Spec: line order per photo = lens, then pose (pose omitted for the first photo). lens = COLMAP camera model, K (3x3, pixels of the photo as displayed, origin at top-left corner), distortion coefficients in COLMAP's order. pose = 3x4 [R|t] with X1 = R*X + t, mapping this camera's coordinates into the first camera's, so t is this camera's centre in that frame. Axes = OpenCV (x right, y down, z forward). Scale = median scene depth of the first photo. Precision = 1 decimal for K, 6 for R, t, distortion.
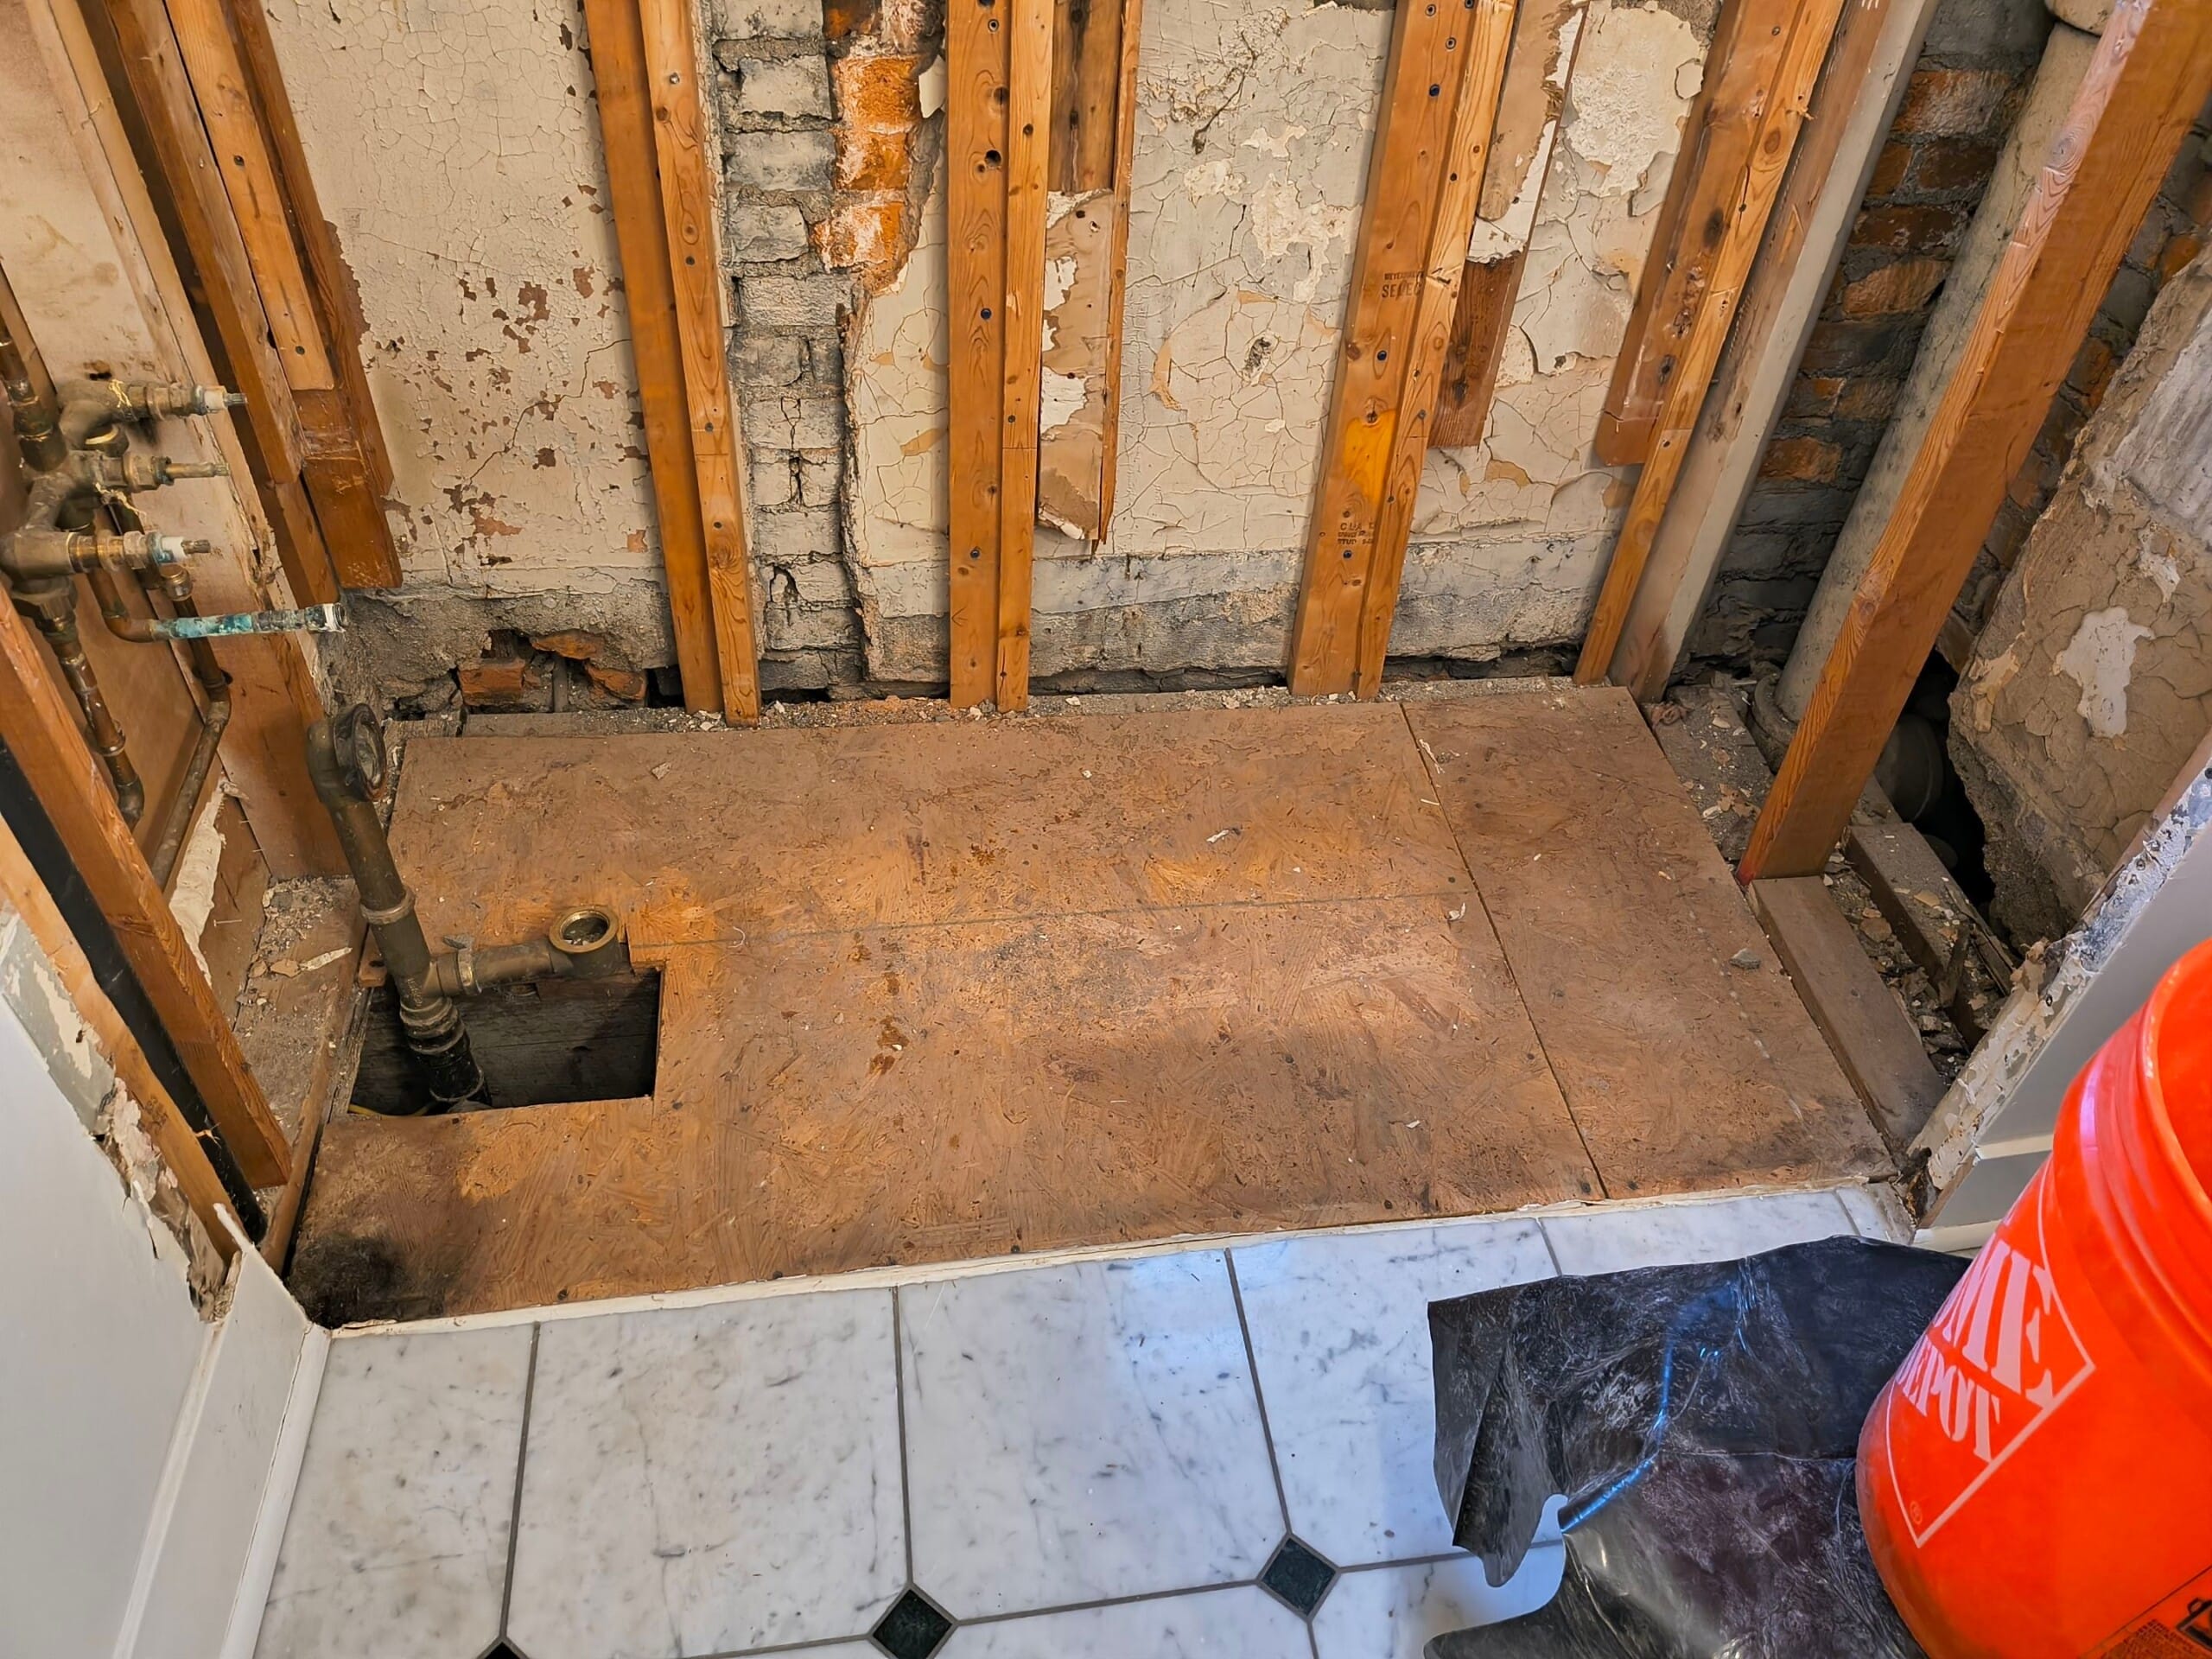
lens RADIAL K [[1600.7, 0, 1123.5], [0, 1600.7, 825.3], [0, 0, 1]] dist [0.055792, -0.085212]
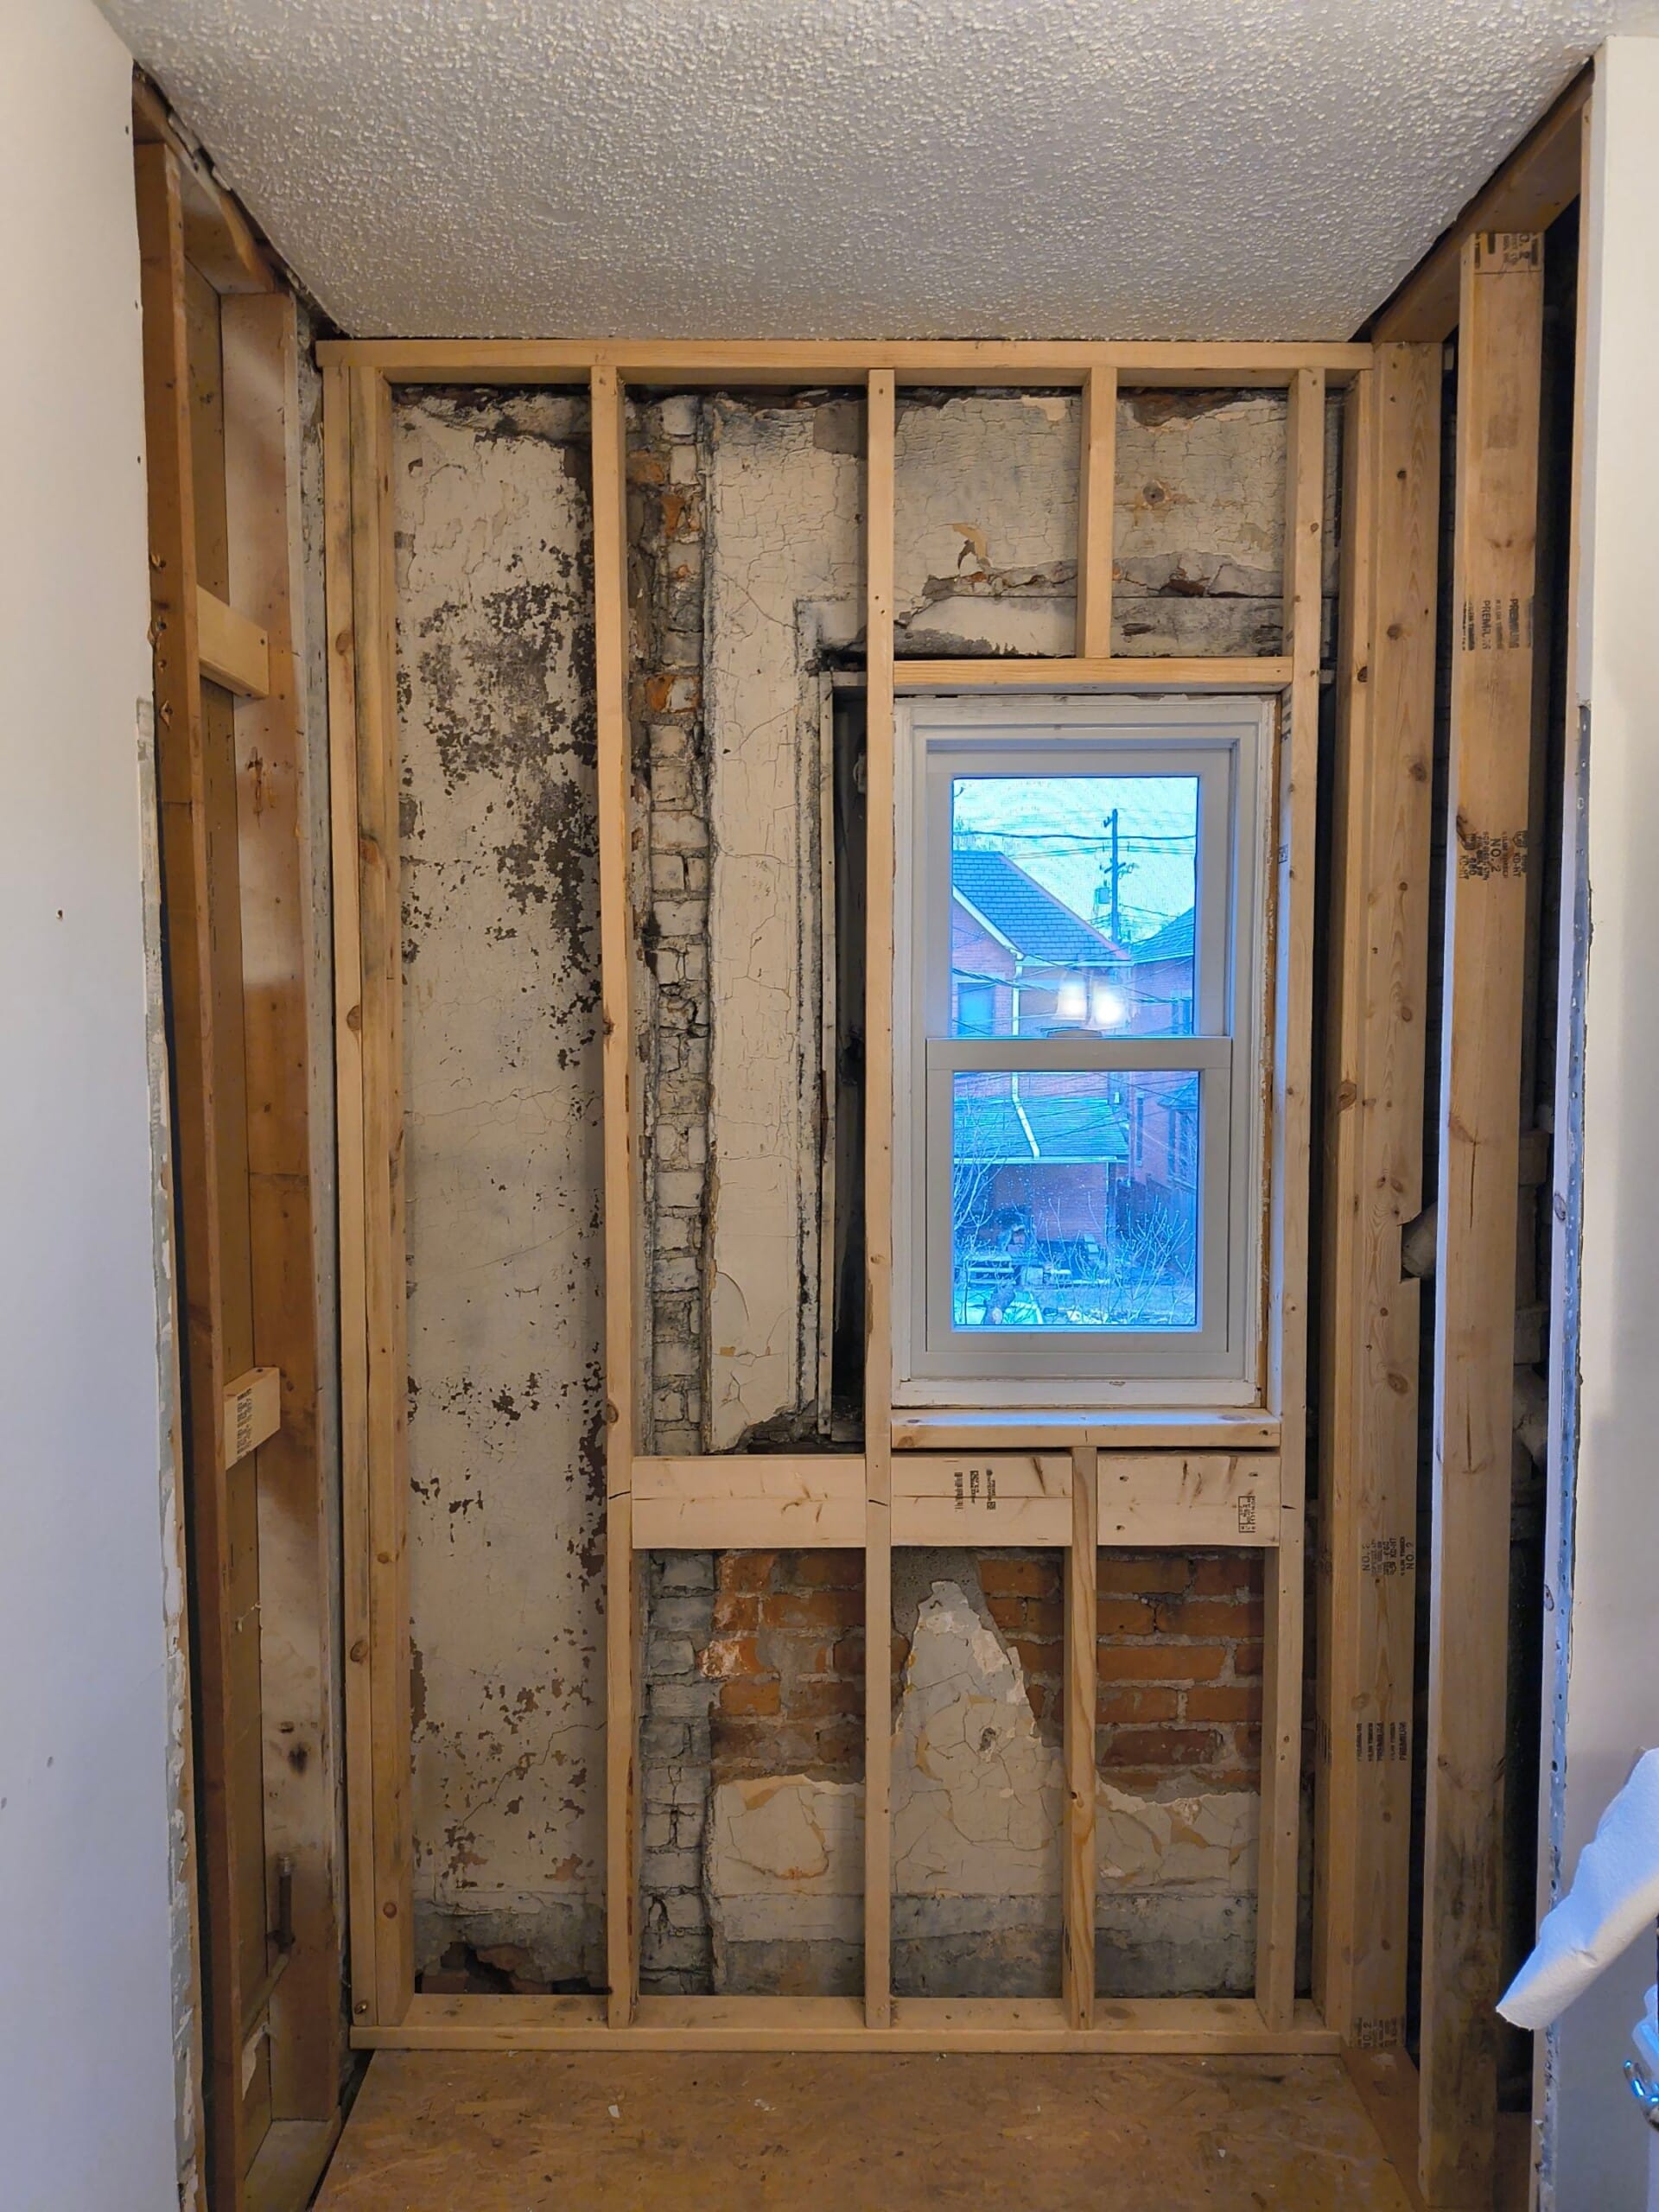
lens RADIAL K [[1600.7, 0, 829.5], [0, 1600.7, 1106.0], [0, 0, 1]] dist [0.055792, -0.085212]
pose [[0.988364, -0.053010, -0.142569, 0.187983], [-0.053665, 0.755500, -0.652947, 0.250490], [0.142324, 0.653000, 0.743865, -0.520520]]
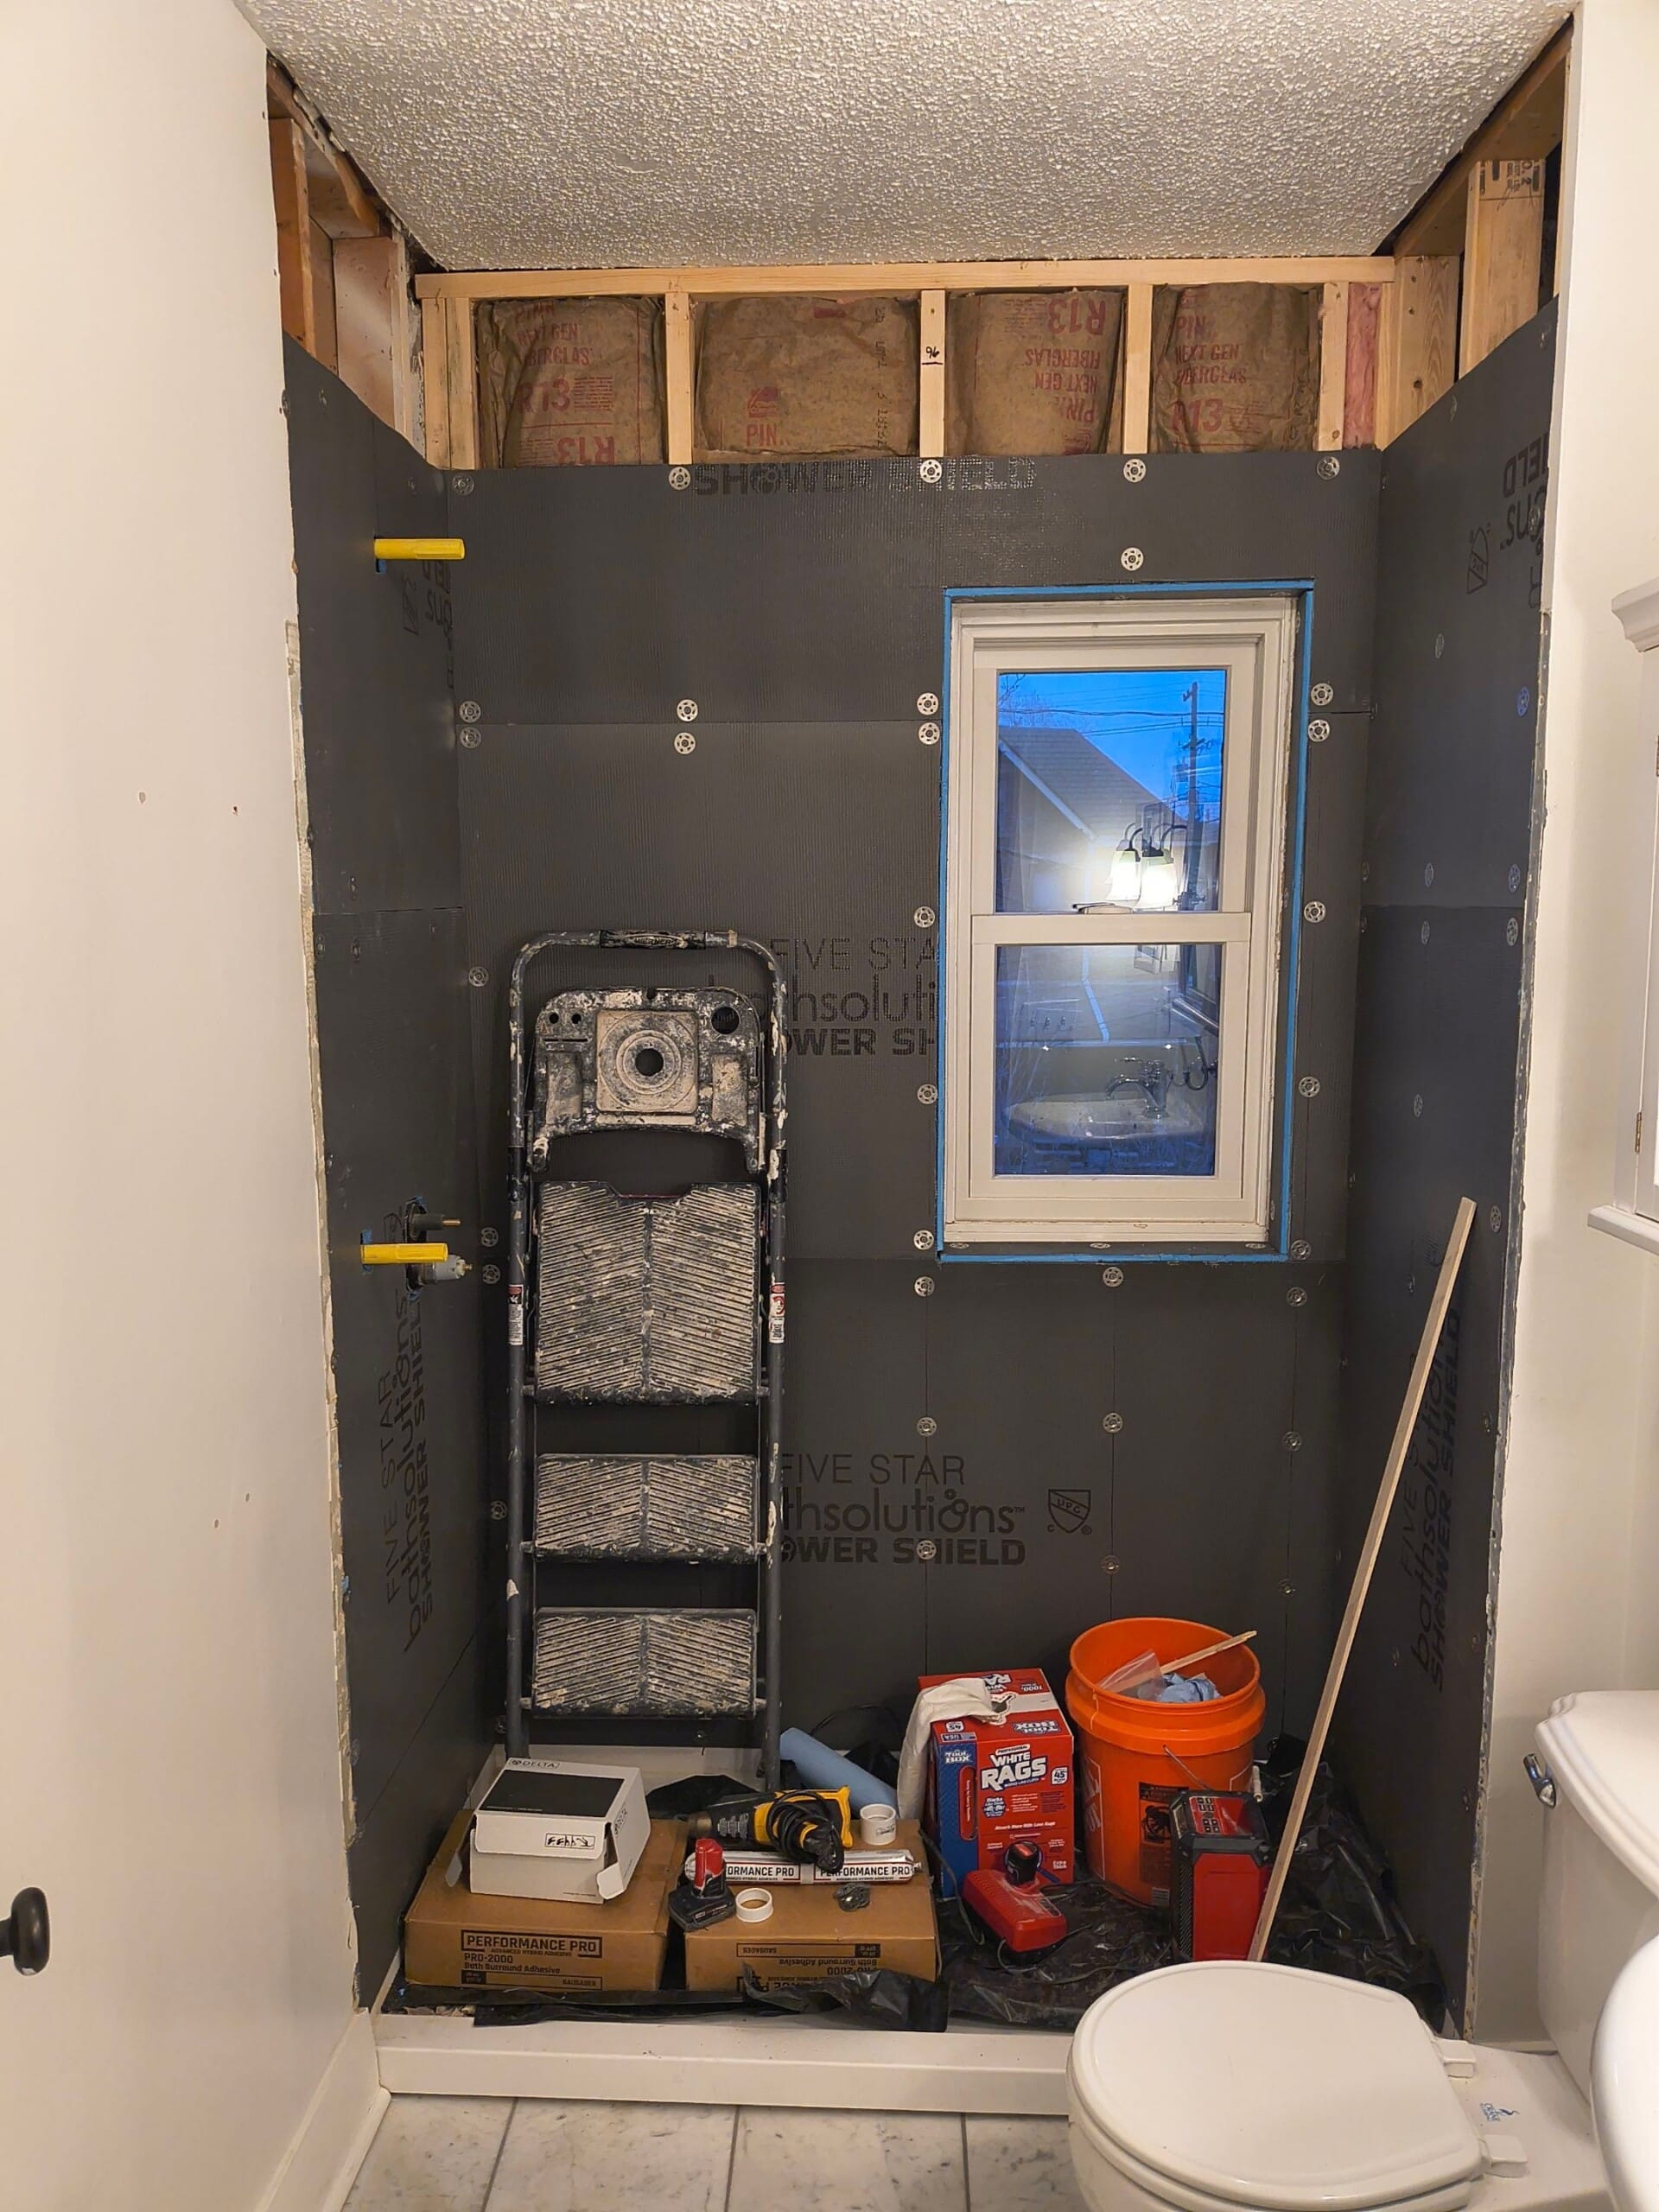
lens RADIAL K [[1600.7, 0, 829.5], [0, 1600.7, 1106.0], [0, 0, 1]] dist [0.055792, -0.085212]
pose [[0.981150, -0.040360, -0.188987, 0.227655], [-0.081529, 0.800205, -0.594160, 0.369816], [0.175209, 0.598367, 0.781830, -0.633788]]
